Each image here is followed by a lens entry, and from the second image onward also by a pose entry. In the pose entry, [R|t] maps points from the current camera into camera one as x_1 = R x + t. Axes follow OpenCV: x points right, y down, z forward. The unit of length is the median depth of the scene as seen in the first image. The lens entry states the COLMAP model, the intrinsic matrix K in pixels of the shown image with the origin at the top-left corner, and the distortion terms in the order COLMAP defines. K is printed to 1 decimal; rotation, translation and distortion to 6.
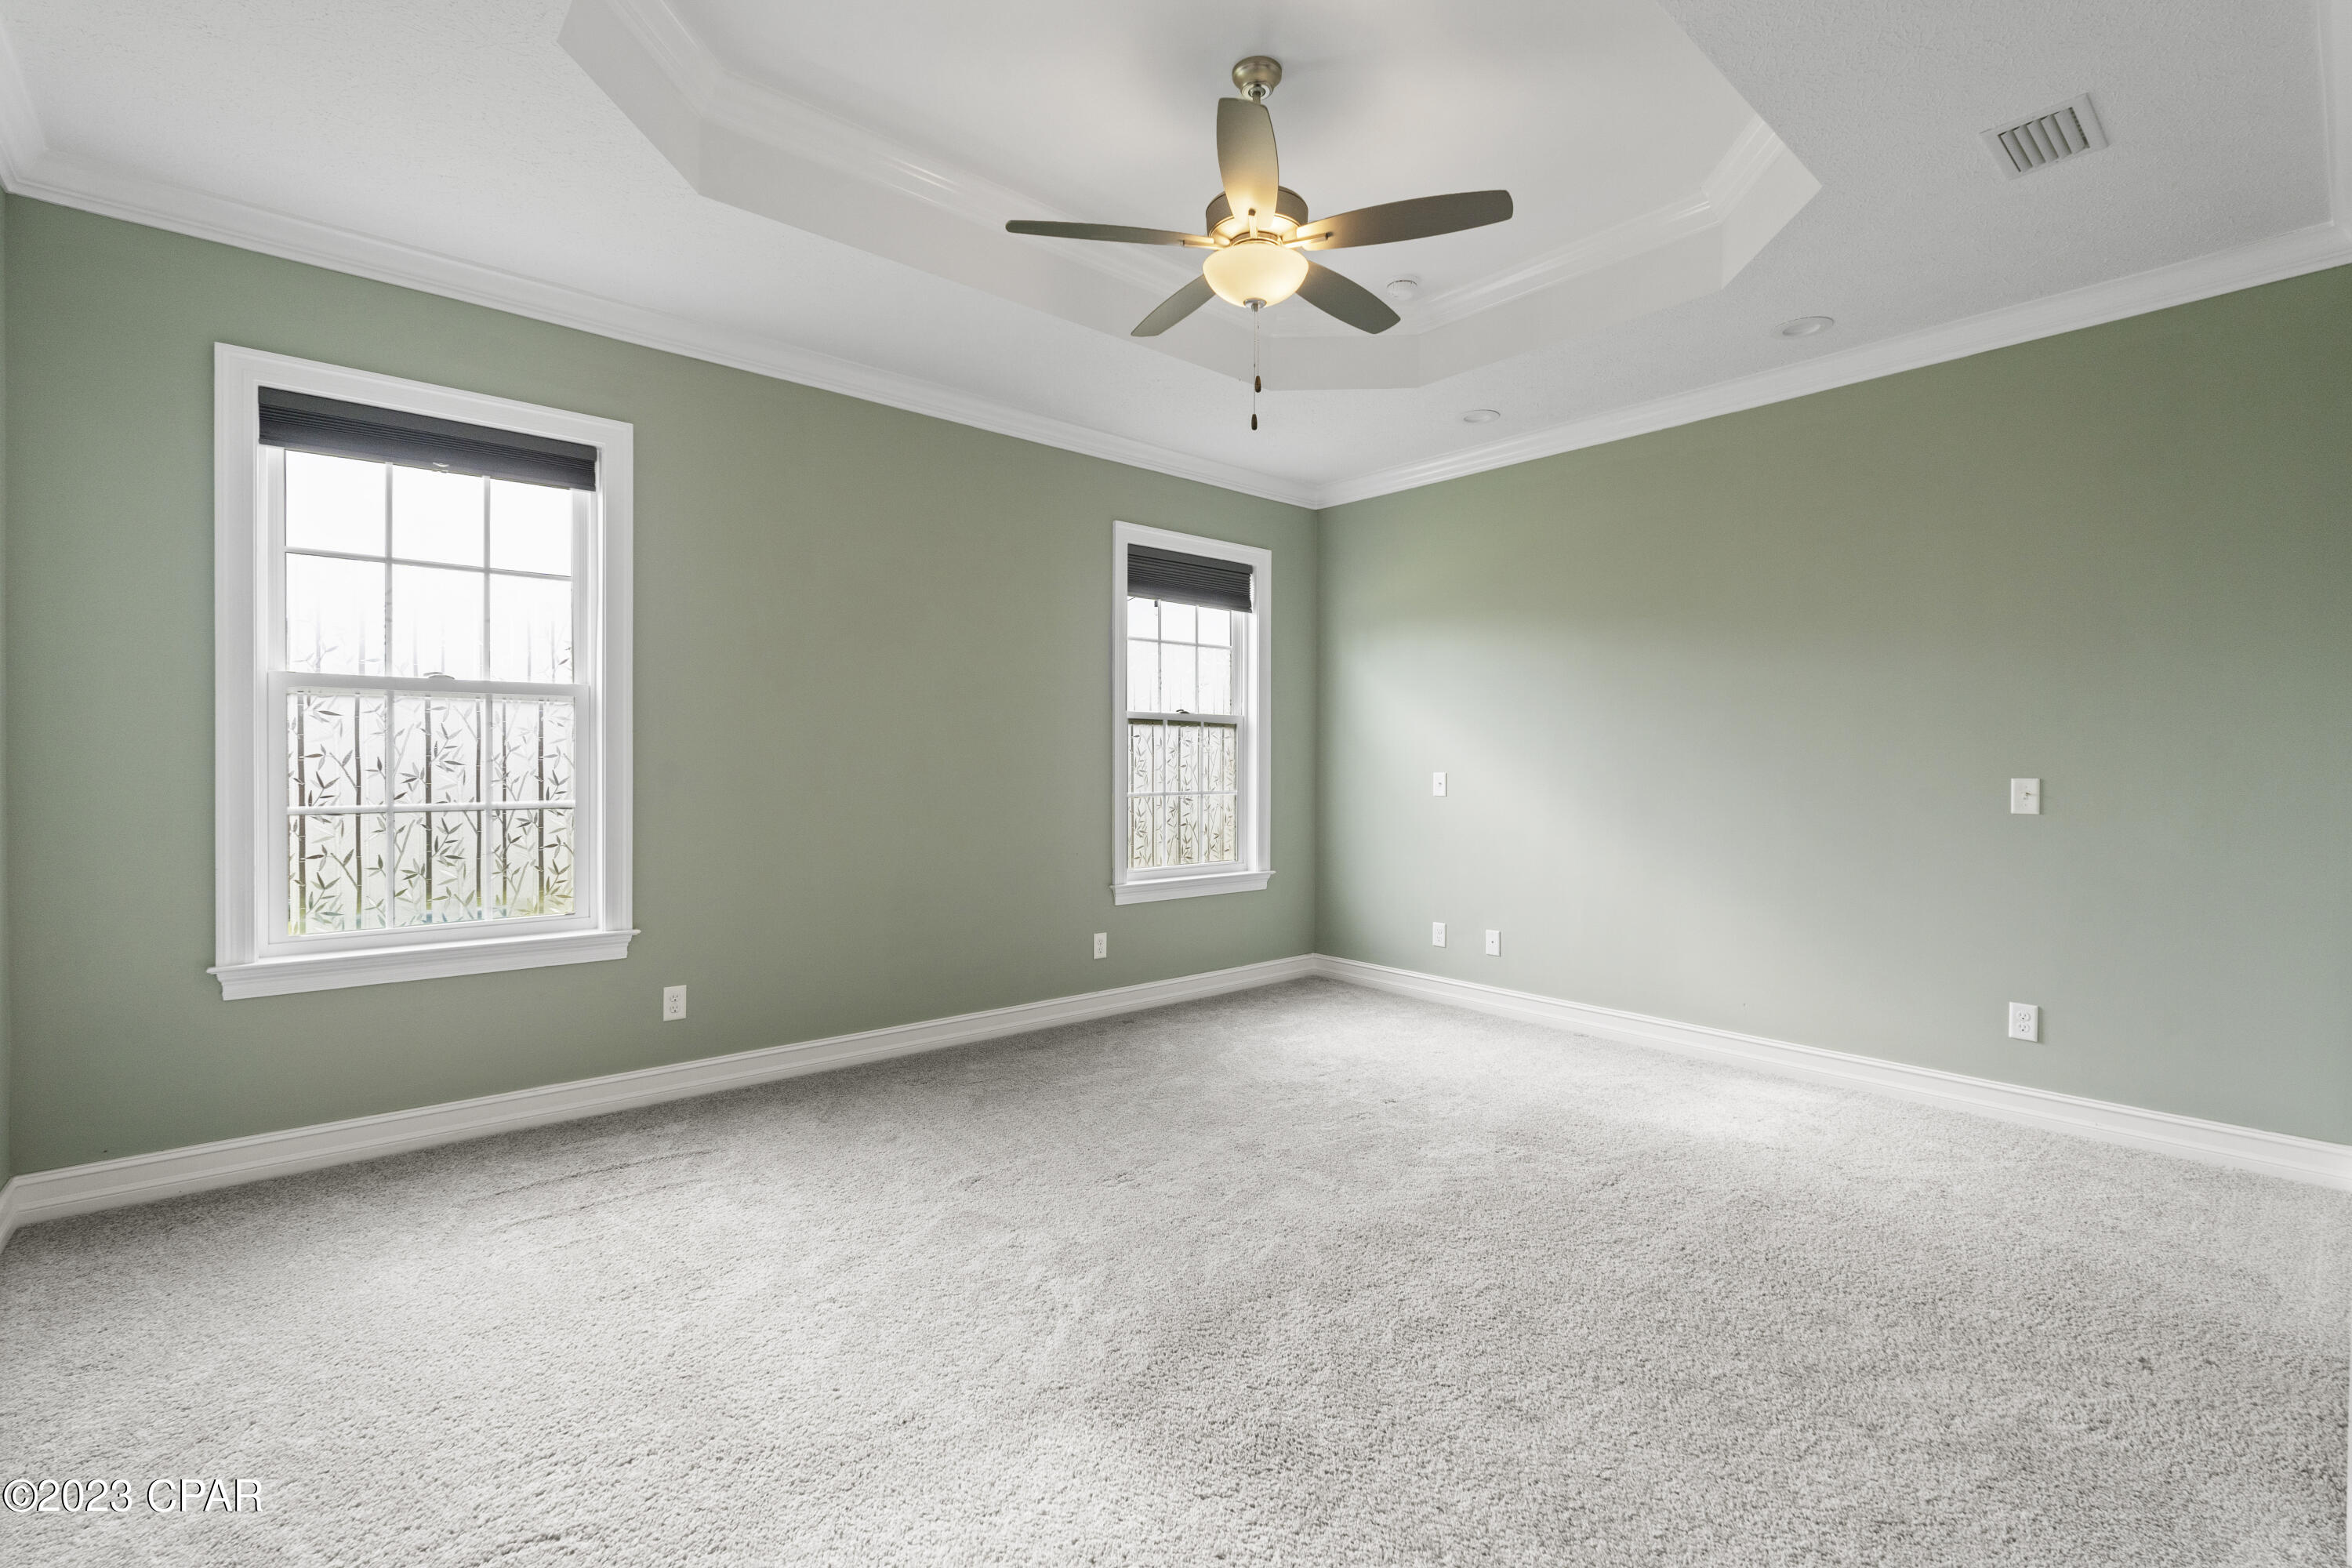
lens RADIAL K [[1053.0, 0, 1169.6], [0, 1053.0, 780.3], [0, 0, 1]] dist [-0.005745, 0.000323]
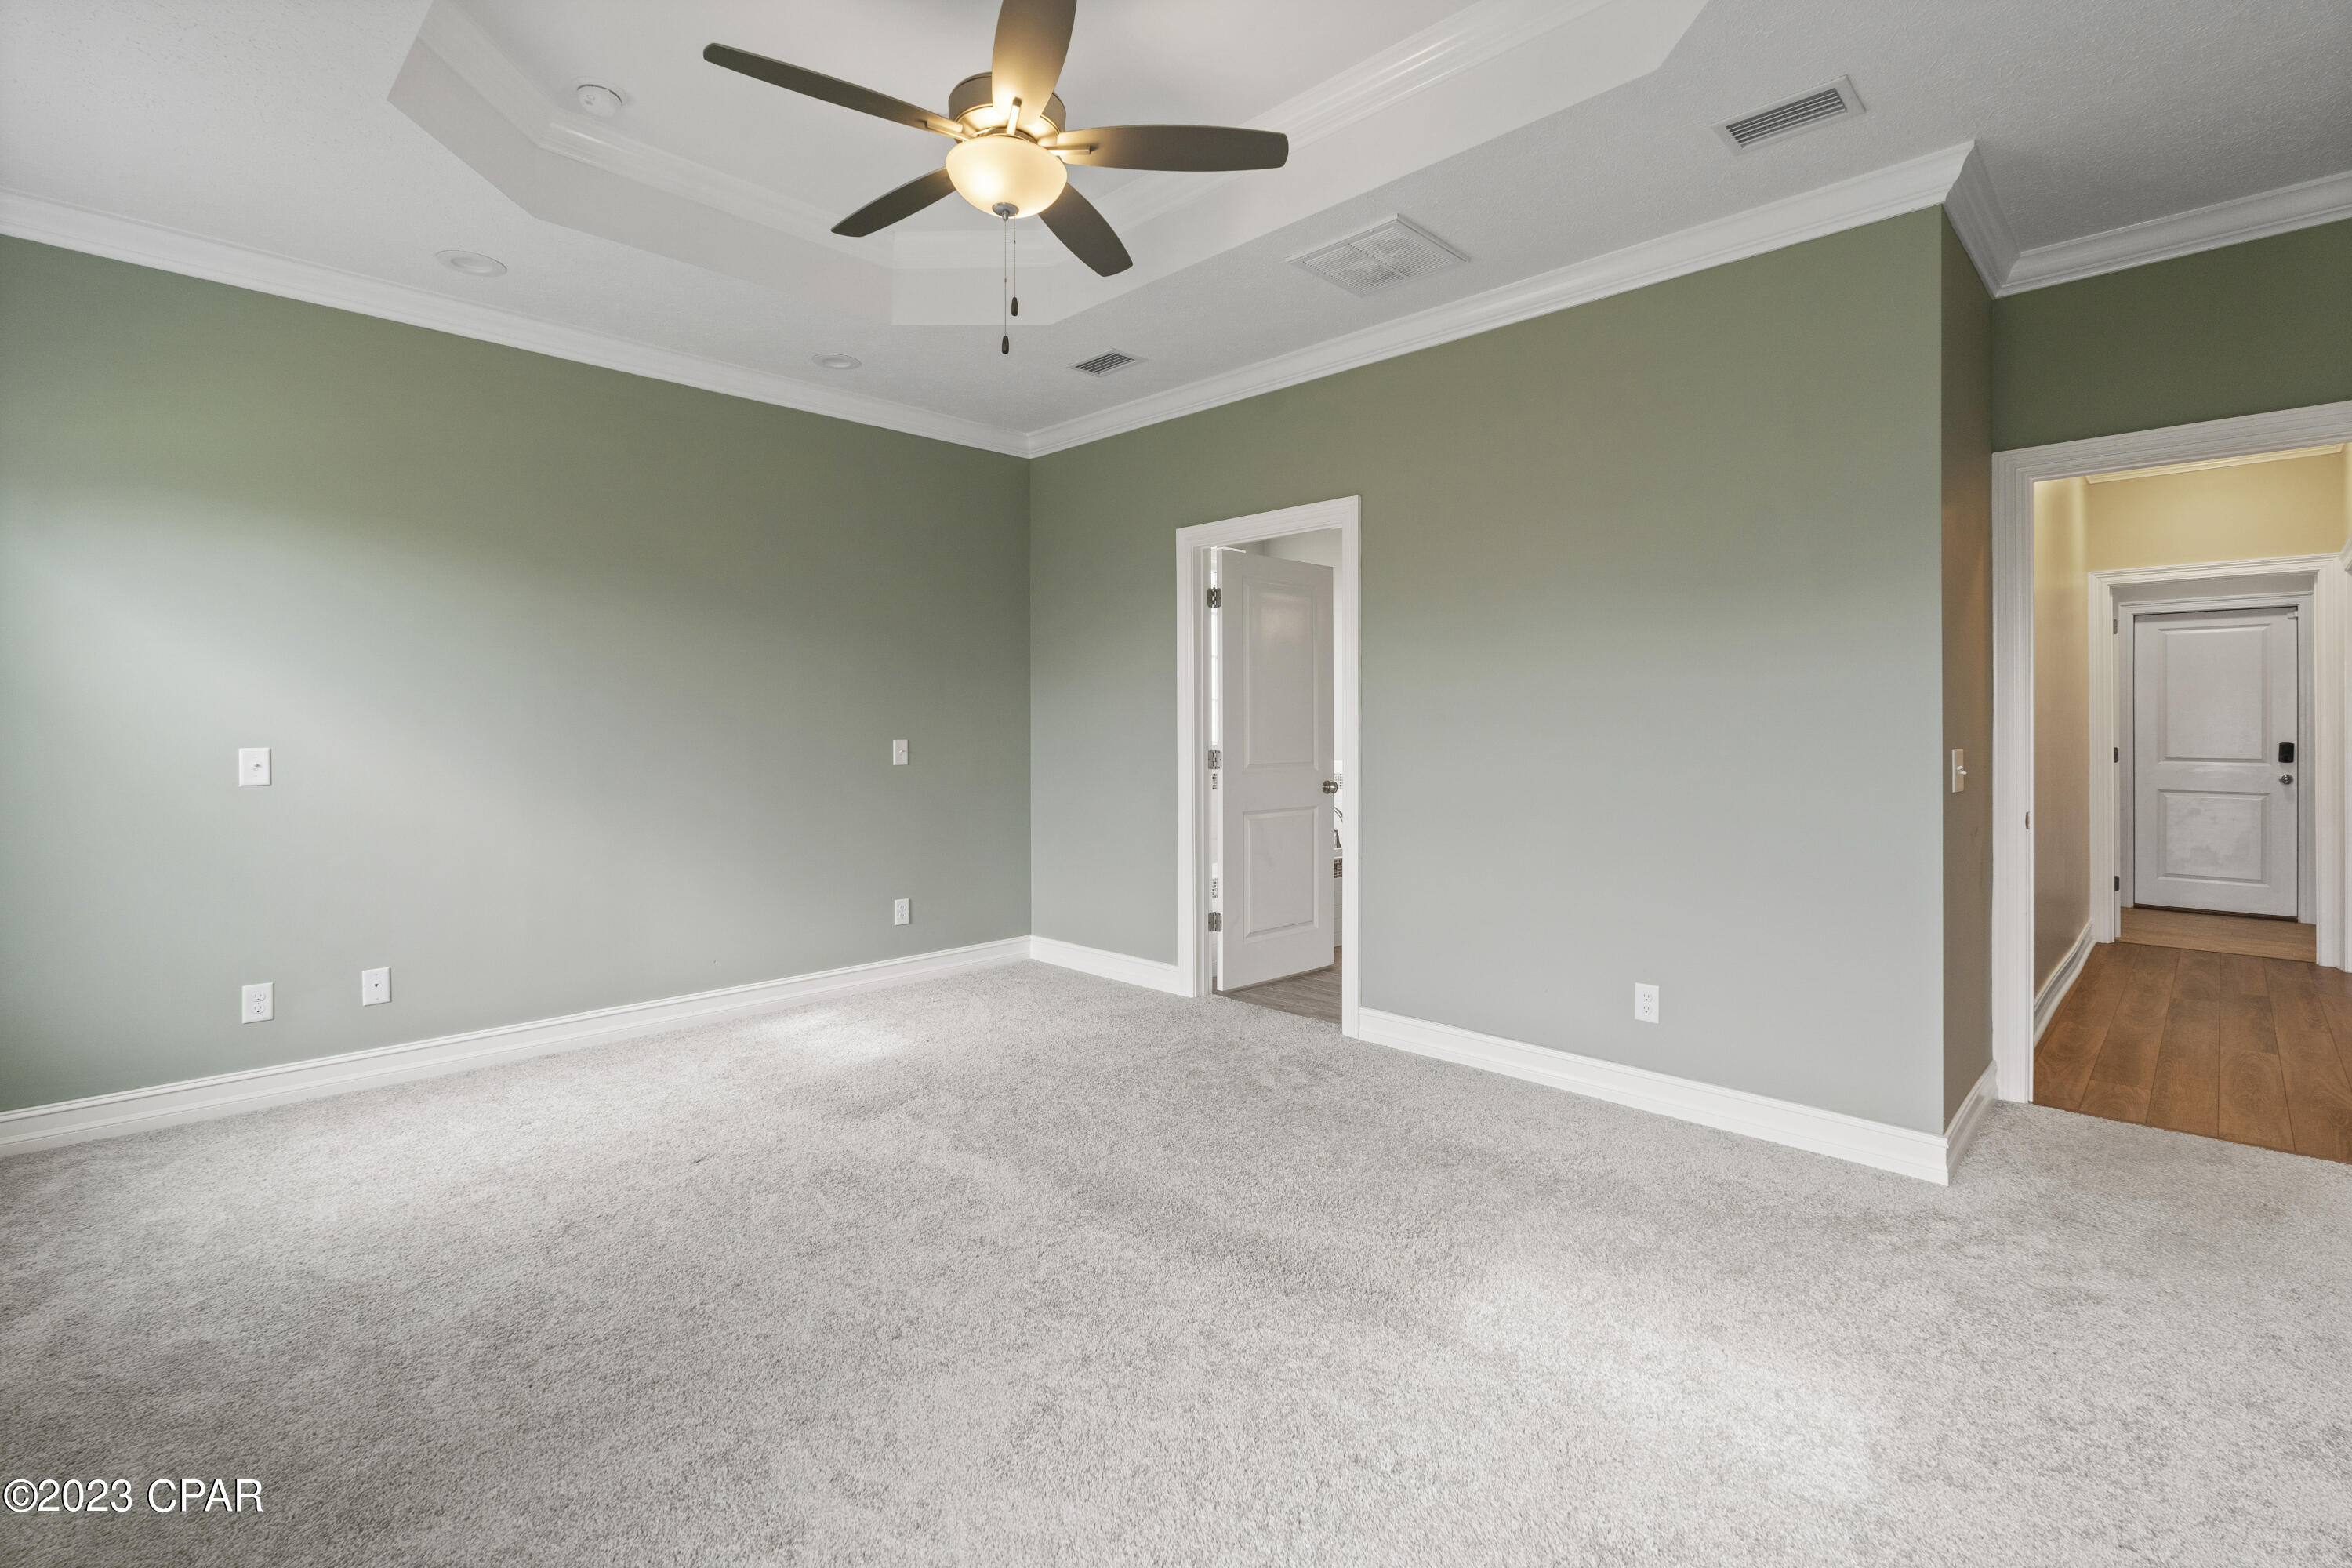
lens RADIAL K [[1053.0, 0, 1199.9], [0, 1053.0, 734.5], [0, 0, 1]] dist [-0.005745, 0.000323]
pose [[-0.095261, -0.007545, 0.995424, -0.629355], [0.021355, 0.999726, 0.009621, -0.013927], [-0.995223, 0.022174, -0.095074, 0.724588]]
